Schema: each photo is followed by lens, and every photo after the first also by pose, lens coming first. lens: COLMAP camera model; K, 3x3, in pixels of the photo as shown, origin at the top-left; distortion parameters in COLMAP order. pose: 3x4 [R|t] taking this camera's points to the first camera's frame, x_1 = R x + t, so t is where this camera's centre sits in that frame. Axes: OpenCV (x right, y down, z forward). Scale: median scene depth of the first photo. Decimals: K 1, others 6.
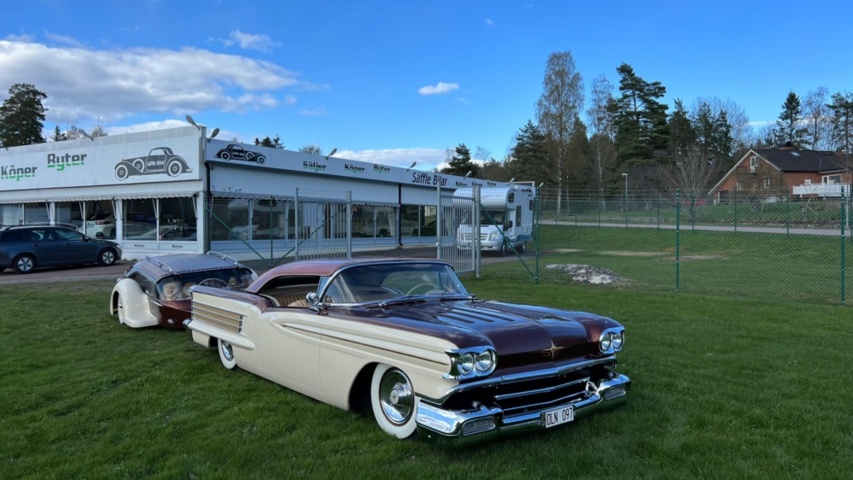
lens RADIAL K [[651.3, 0, 432.7], [0, 651.3, 240.8], [0, 0, 1]] dist [0.055729, -0.062034]
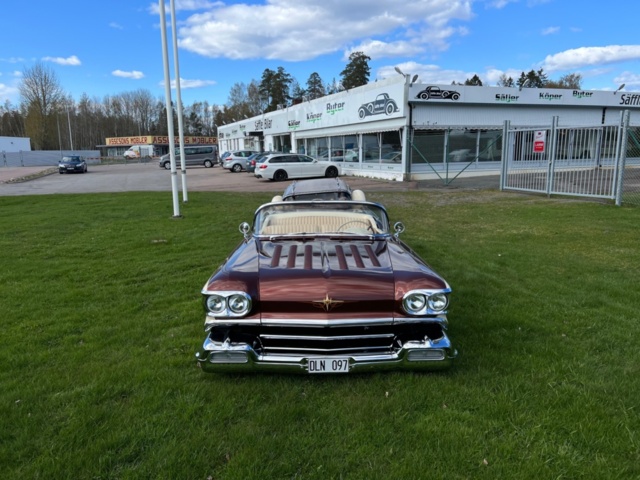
lens RADIAL K [[488.1, 0, 320.9], [0, 488.1, 243.2], [0, 0, 1]] dist [0.054439, -0.058239]
pose [[0.787943, 0.105859, -0.606581, 0.119110], [0.000566, 0.984986, 0.172633, -0.010714], [0.615748, -0.136368, 0.776053, 0.077920]]
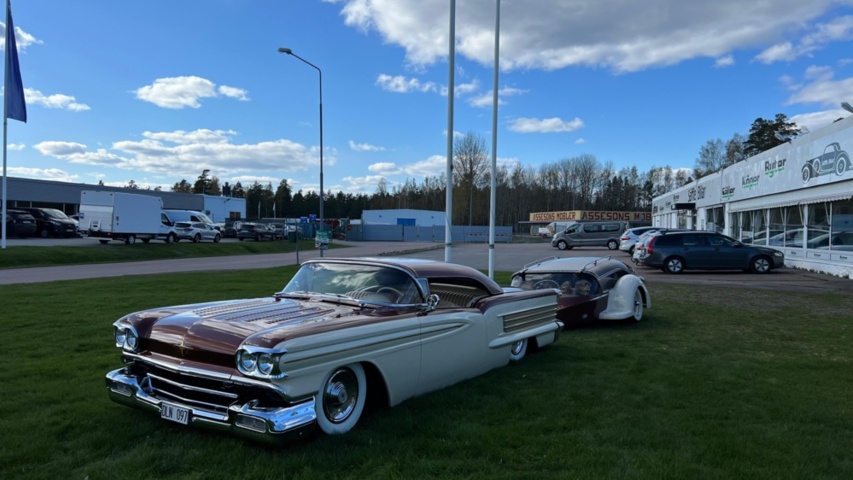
lens RADIAL K [[651.3, 0, 425.3], [0, 651.3, 259.1], [0, 0, 1]] dist [0.055729, -0.062034]
pose [[0.296144, 0.048837, -0.953894, 0.235906], [-0.034728, 0.998582, 0.040344, -0.004310], [0.954512, 0.021179, 0.297420, 0.199122]]
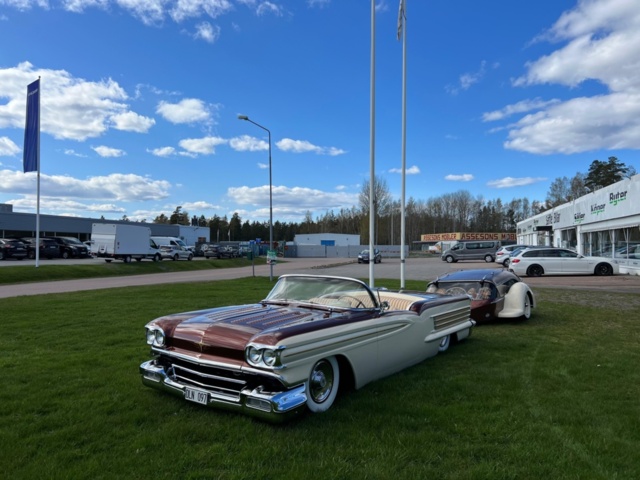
lens RADIAL K [[488.1, 0, 320.2], [0, 488.1, 255.0], [0, 0, 1]] dist [0.054439, -0.058239]
pose [[0.258371, 0.014982, -0.965930, 0.224525], [-0.021654, 0.999718, 0.009714, -0.005099], [0.965803, 0.018407, 0.258622, 0.183744]]
